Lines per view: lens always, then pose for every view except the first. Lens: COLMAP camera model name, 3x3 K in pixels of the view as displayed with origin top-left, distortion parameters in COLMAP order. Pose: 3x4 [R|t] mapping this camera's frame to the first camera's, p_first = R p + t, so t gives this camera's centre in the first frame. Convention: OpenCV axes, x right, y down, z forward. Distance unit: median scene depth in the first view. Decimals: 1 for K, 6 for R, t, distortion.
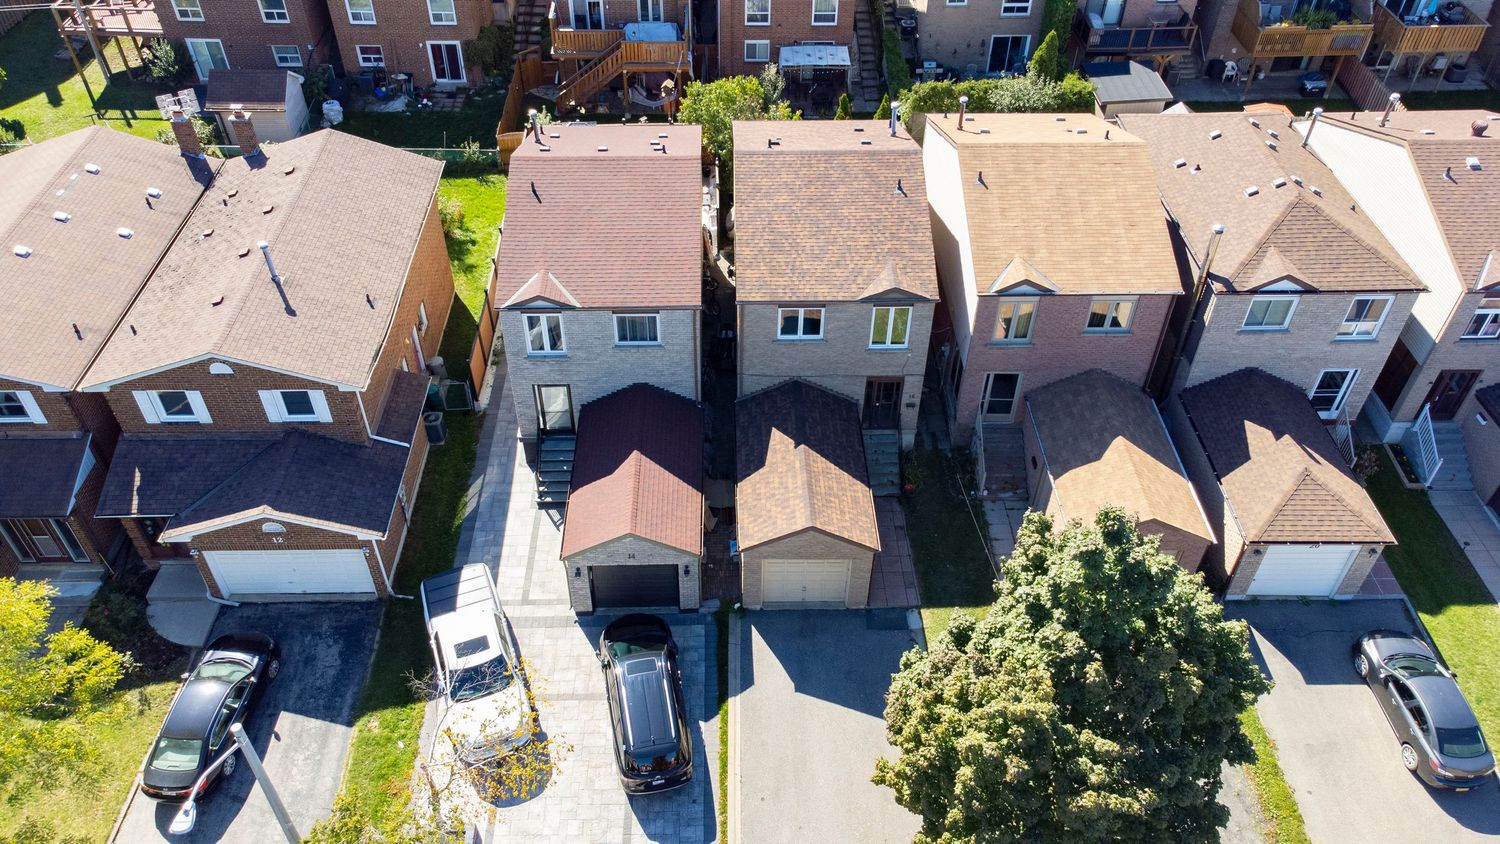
lens RADIAL K [[1096.9, 0, 746.3], [0, 1096.9, 421.3], [0, 0, 1]] dist [0.041294, 0.030428]
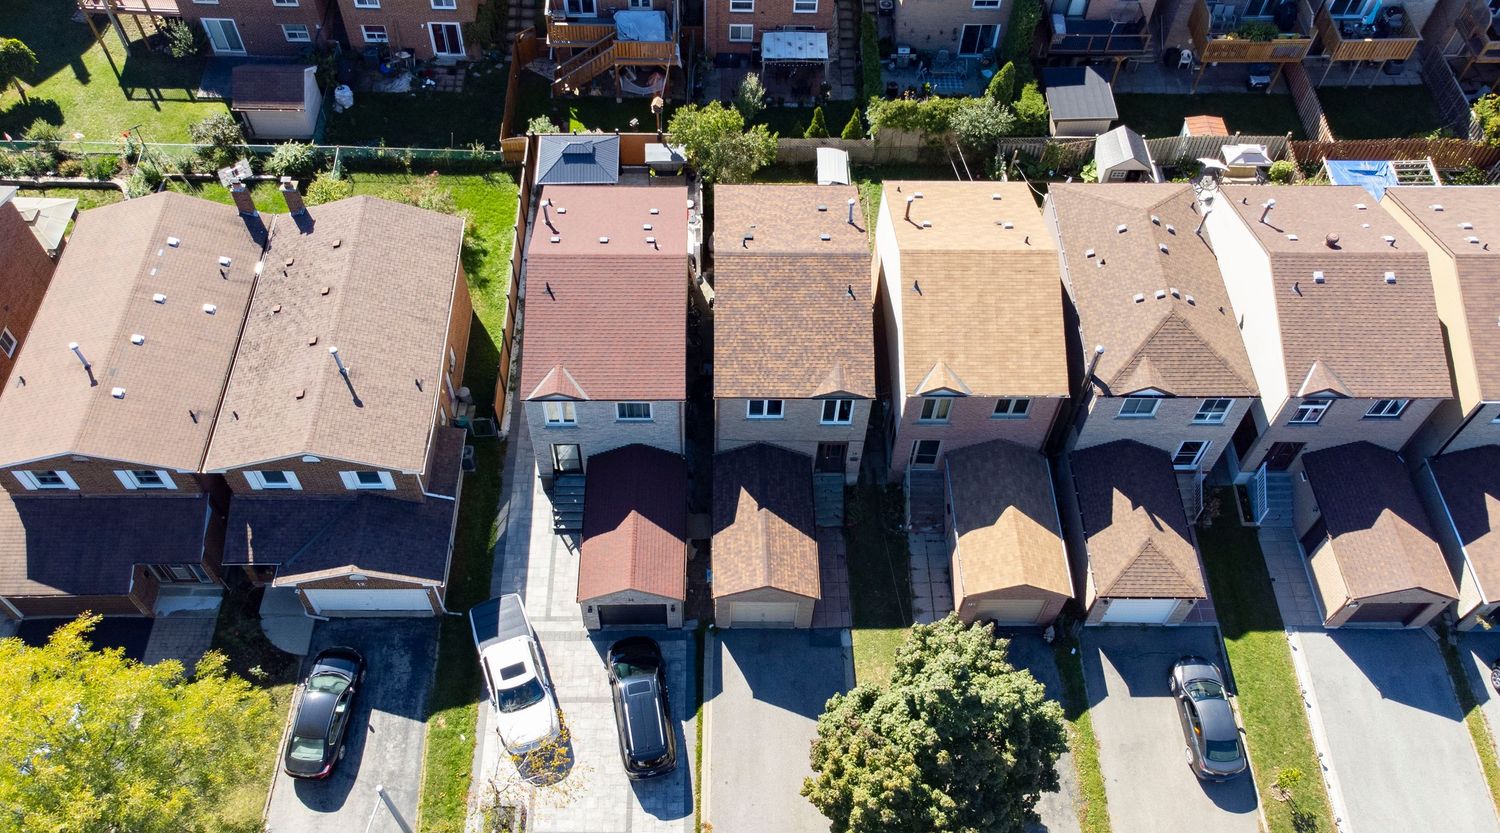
lens RADIAL K [[1189.7, 0, 744.7], [0, 1189.7, 409.7], [0, 0, 1]] dist [0.059292, -0.030041]
pose [[0.999828, 0.016004, 0.009332, 0.013685], [-0.017618, 0.977188, 0.211646, -0.373917], [-0.005732, -0.211774, 0.977302, -0.321312]]
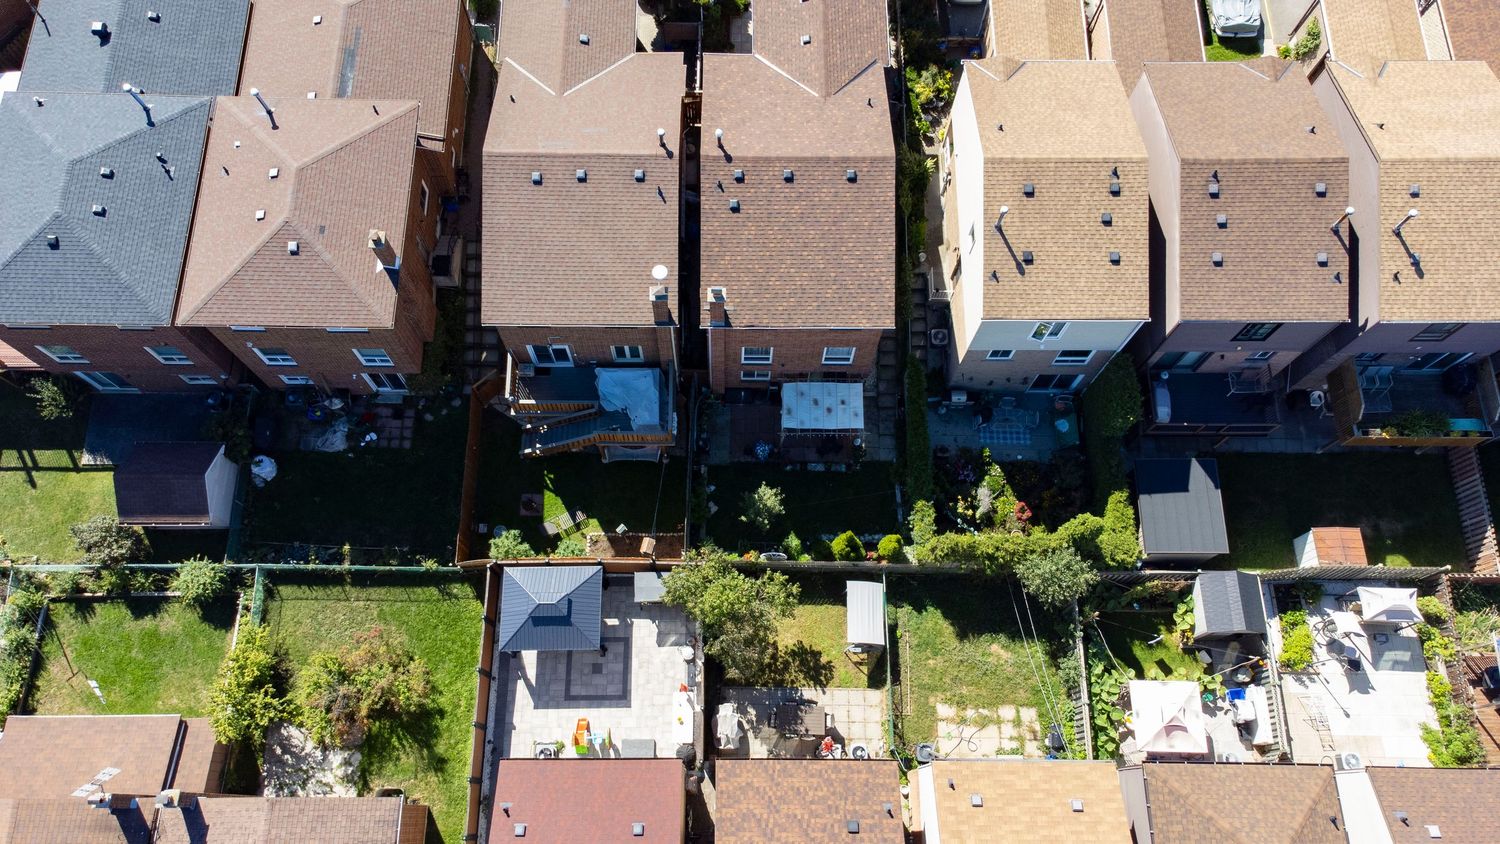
lens RADIAL K [[1096.9, 0, 743.9], [0, 1096.9, 426.5], [0, 0, 1]] dist [0.041294, 0.030428]
pose [[0.999698, 0.024511, -0.001850, 0.005701], [-0.020895, 0.887031, 0.461236, -1.134967], [0.012947, -0.461058, 0.887275, 0.397492]]
